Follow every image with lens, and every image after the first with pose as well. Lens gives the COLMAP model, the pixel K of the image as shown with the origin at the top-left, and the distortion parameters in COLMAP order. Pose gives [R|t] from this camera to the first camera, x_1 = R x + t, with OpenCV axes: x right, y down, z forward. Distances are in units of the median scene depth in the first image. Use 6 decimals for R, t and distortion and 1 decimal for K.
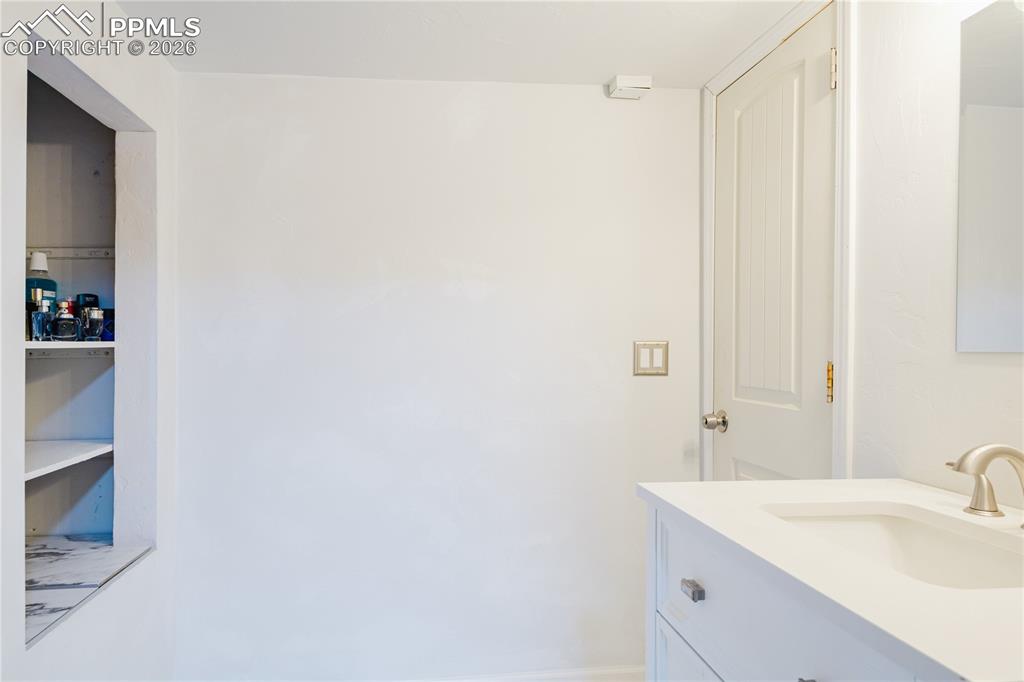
lens RADIAL K [[632.9, 0, 511.2], [0, 632.9, 345.0], [0, 0, 1]] dist [-0.002516, -0.000783]
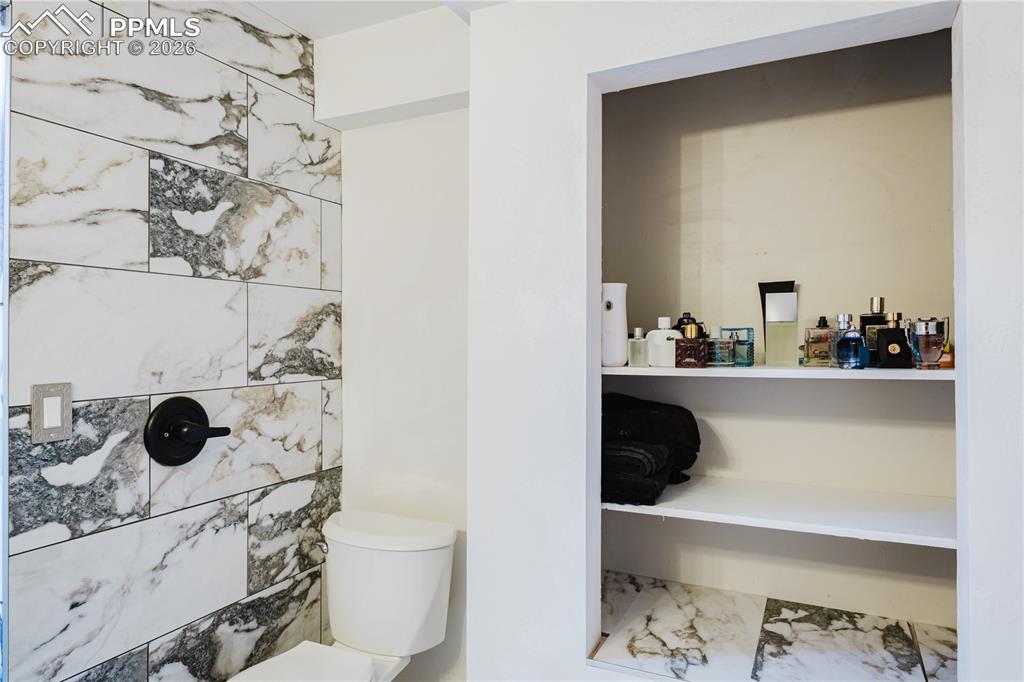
lens RADIAL K [[632.9, 0, 514.7], [0, 632.9, 341.7], [0, 0, 1]] dist [-0.002516, -0.000783]
pose [[-0.564503, -0.001919, -0.825429, 0.118831], [0.006067, 0.999961, -0.006474, -0.033536], [0.825409, -0.008663, -0.564469, 1.052543]]
